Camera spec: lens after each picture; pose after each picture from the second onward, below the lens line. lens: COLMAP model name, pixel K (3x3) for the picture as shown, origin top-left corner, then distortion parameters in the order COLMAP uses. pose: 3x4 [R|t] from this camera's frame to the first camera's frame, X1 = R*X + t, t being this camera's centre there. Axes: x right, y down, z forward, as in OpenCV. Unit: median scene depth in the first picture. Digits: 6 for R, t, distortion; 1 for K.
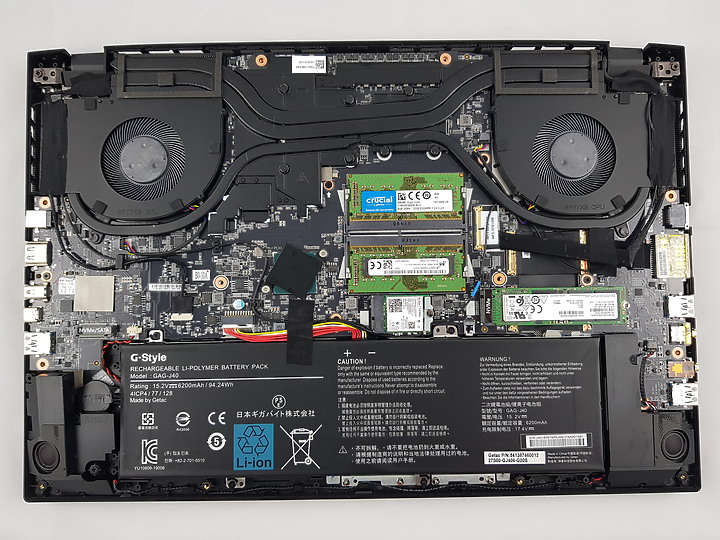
lens RADIAL K [[630.3, 0, 372.0], [0, 630.3, 256.9], [0, 0, 1]] dist [0.117353, -0.319257]
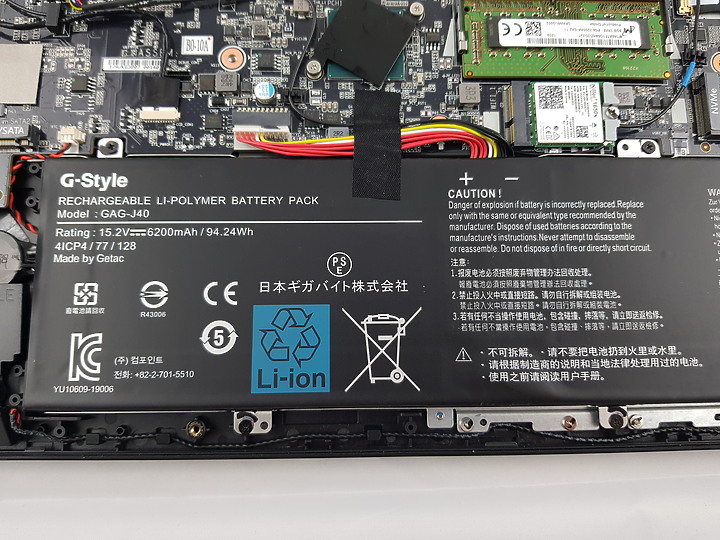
lens RADIAL K [[620.3, 0, 360.4], [0, 620.3, 257.6], [0, 0, 1]] dist [0.071308, -0.234797]
pose [[0.999710, 0.007427, 0.022888, -0.138239], [-0.004752, 0.993377, -0.114803, 0.275909], [-0.023590, 0.114661, 0.993125, 0.478775]]
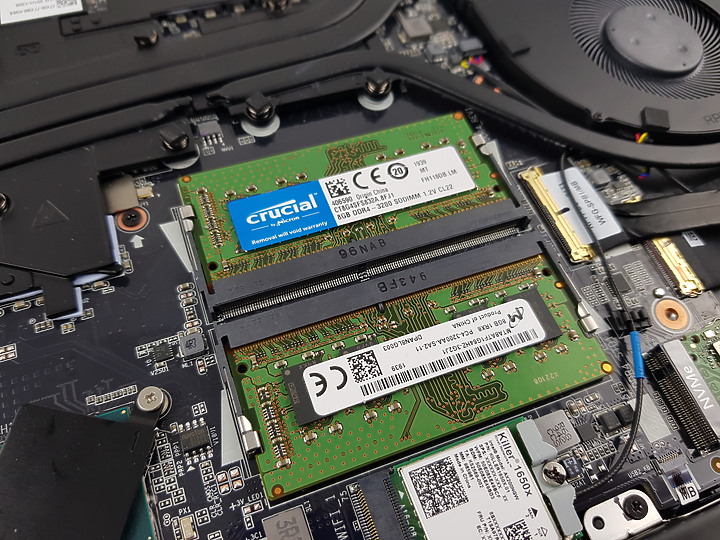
lens RADIAL K [[620.3, 0, 360.4], [0, 620.3, 257.6], [0, 0, 1]] dist [0.071308, -0.234797]
pose [[0.938799, -0.259965, 0.225996, -0.033253], [0.334219, 0.846256, -0.414907, 0.094327], [-0.083390, 0.465047, 0.881350, 0.697735]]
